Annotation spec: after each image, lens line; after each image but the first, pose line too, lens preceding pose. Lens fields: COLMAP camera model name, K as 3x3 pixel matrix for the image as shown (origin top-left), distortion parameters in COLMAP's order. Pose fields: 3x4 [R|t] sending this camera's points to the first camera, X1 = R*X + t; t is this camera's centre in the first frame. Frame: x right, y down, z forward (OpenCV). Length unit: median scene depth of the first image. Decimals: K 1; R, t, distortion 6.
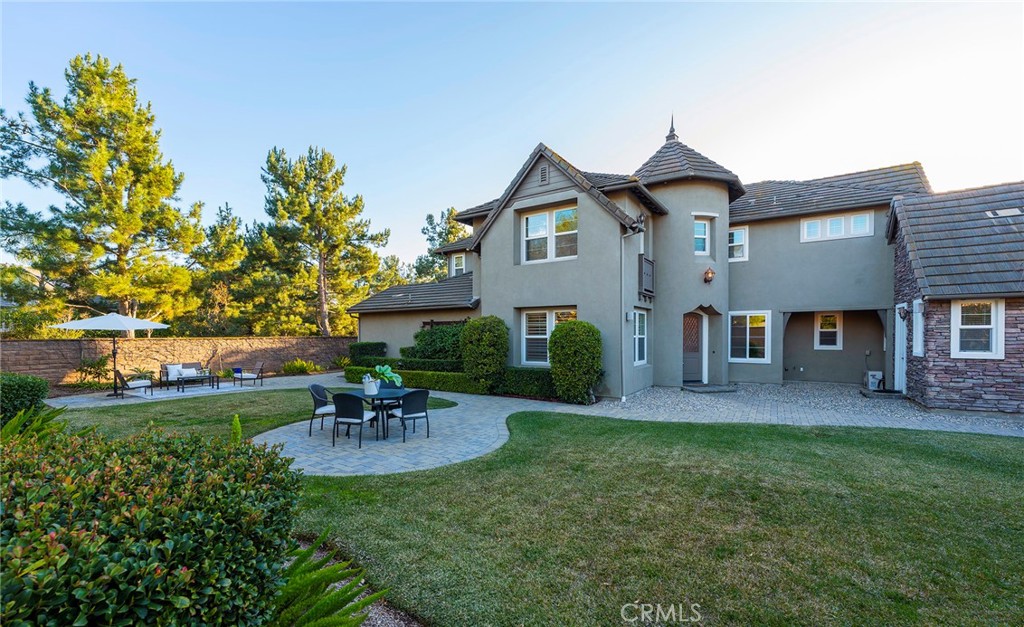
lens RADIAL K [[419.5, 0, 513.2], [0, 419.5, 319.3], [0, 0, 1]] dist [0.001994, 0.000821]
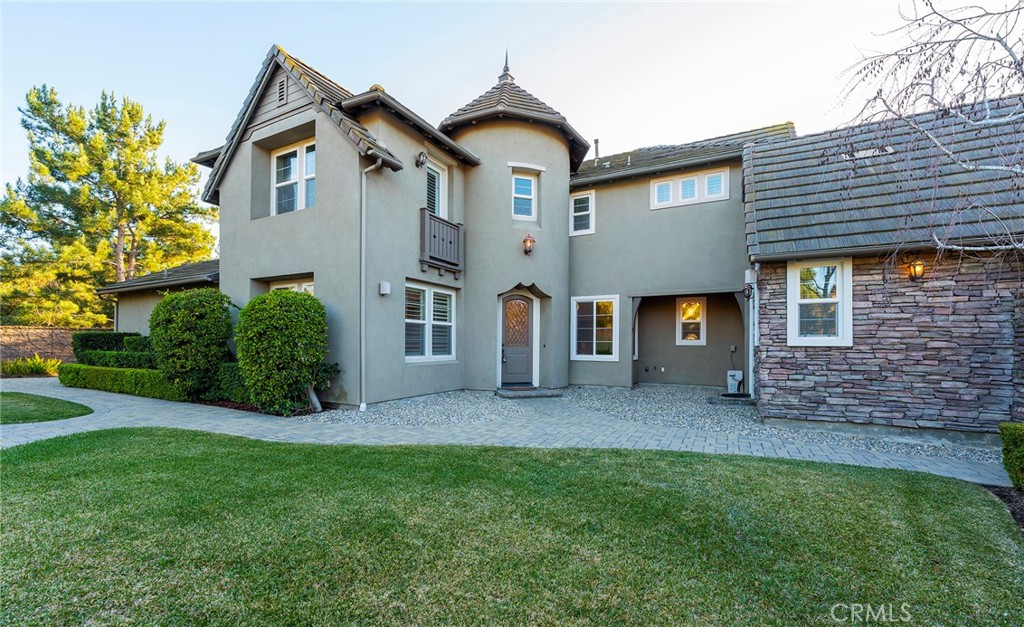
lens RADIAL K [[419.5, 0, 509.7], [0, 419.5, 316.7], [0, 0, 1]] dist [0.001994, 0.000821]
pose [[0.996175, 0.014556, 0.086156, 0.370349], [-0.012296, 0.999568, -0.026713, 0.048769], [-0.086507, 0.025552, 0.995923, 0.244628]]
